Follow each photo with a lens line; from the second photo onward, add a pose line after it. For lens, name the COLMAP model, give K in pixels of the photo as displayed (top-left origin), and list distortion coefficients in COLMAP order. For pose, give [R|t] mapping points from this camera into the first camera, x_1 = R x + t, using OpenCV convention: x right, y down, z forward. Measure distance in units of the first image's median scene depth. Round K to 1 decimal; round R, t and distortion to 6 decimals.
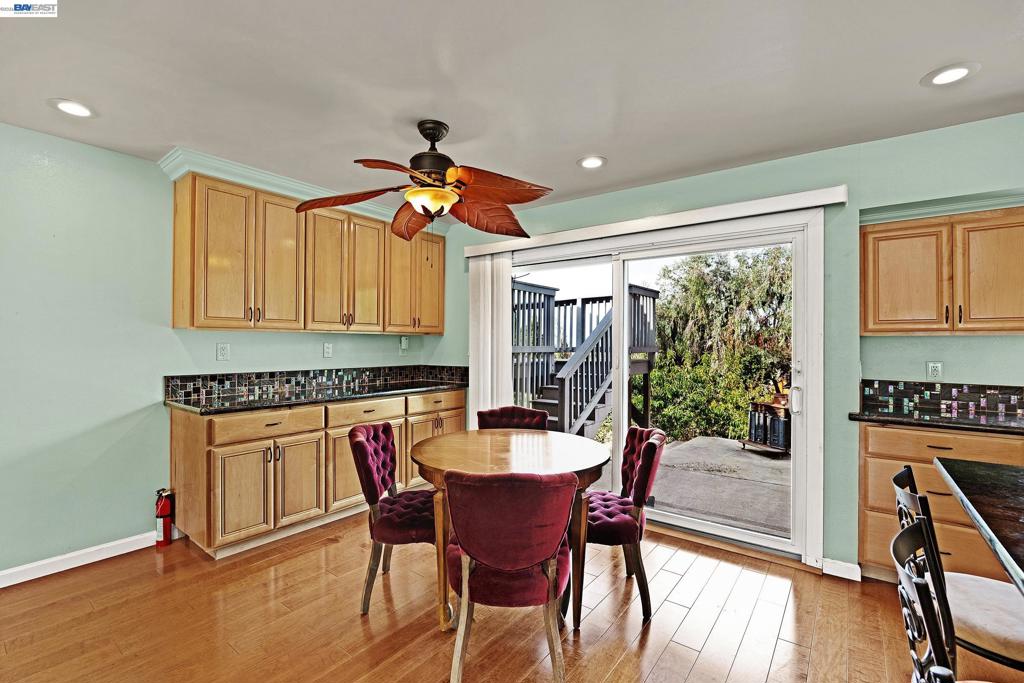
lens RADIAL K [[460.9, 0, 513.1], [0, 460.9, 341.8], [0, 0, 1]] dist [0.001957, 0.000164]
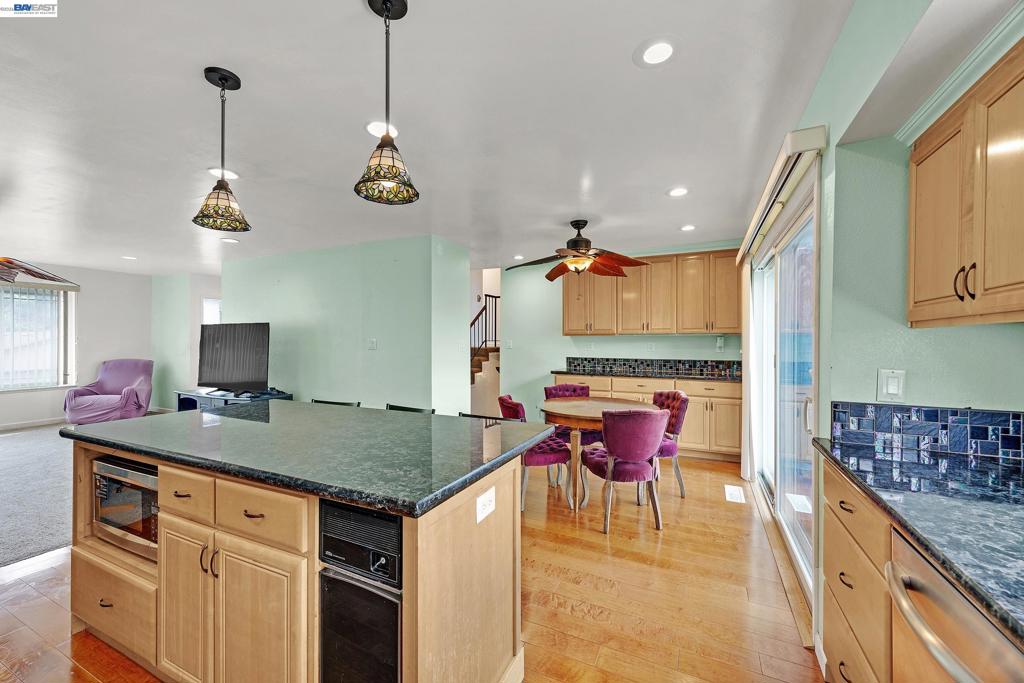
lens RADIAL K [[407.5, 0, 511.6], [0, 407.5, 343.0], [0, 0, 1]] dist [0.000148, -0.000013]
pose [[0.194827, -0.003633, -0.980831, 1.072103], [0.001479, 0.999993, -0.003410, 0.012053], [0.980837, -0.000786, 0.194831, 0.344628]]
